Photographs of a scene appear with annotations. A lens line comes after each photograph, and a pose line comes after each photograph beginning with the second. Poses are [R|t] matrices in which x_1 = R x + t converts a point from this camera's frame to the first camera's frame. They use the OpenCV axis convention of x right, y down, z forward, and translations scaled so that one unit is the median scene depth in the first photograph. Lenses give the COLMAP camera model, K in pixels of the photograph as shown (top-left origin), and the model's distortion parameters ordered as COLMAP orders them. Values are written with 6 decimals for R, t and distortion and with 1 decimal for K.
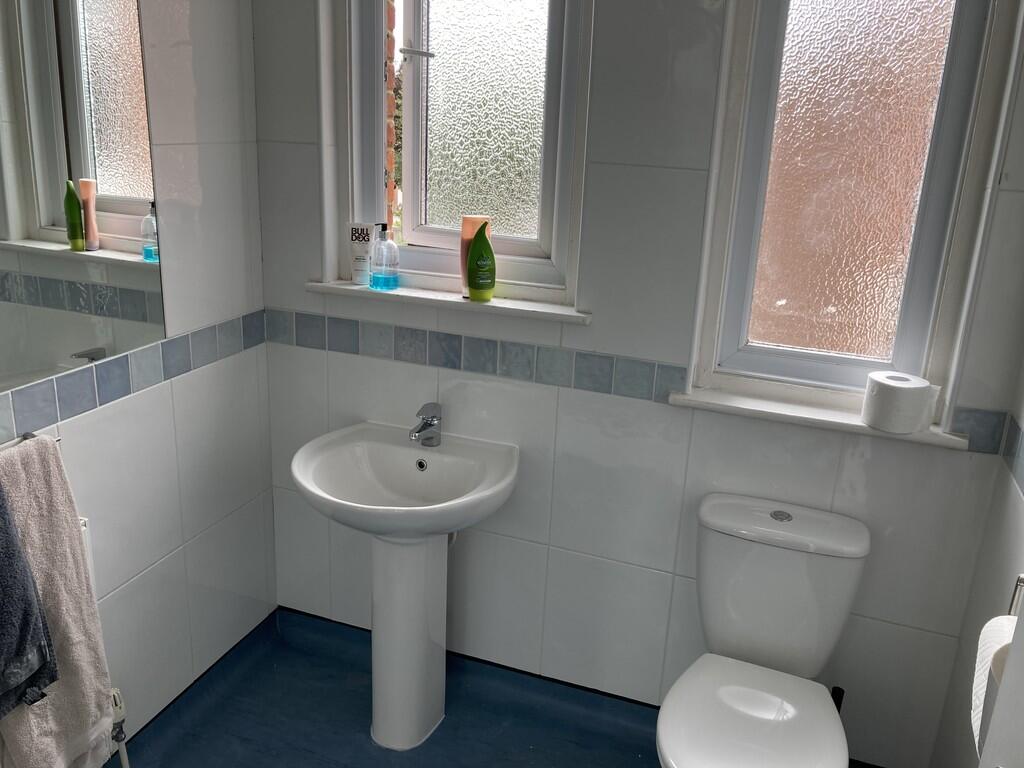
lens RADIAL K [[835.2, 0, 512.0], [0, 835.2, 384.0], [0, 0, 1]] dist [0.024695, 0.002329]
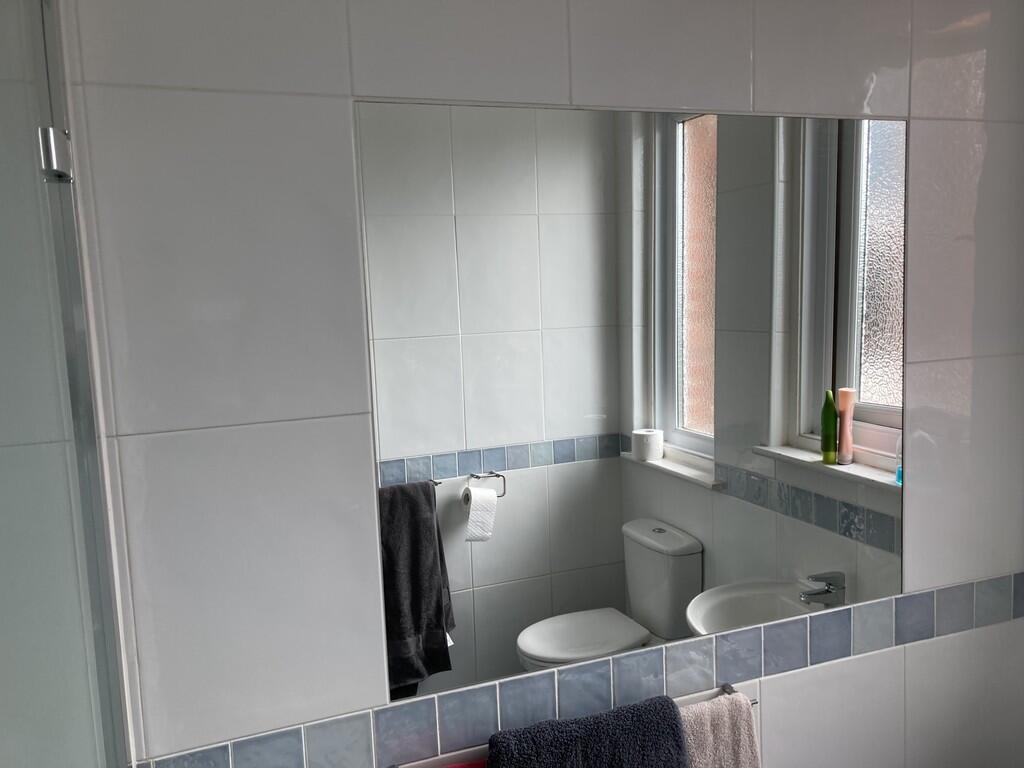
lens RADIAL K [[835.2, 0, 512.0], [0, 835.2, 384.0], [0, 0, 1]] dist [0.024695, 0.002329]
pose [[0.633935, 0.011807, -0.773296, -0.025750], [-0.165414, 0.978816, -0.120658, -0.085566], [0.755490, 0.204403, 0.622459, 0.160969]]
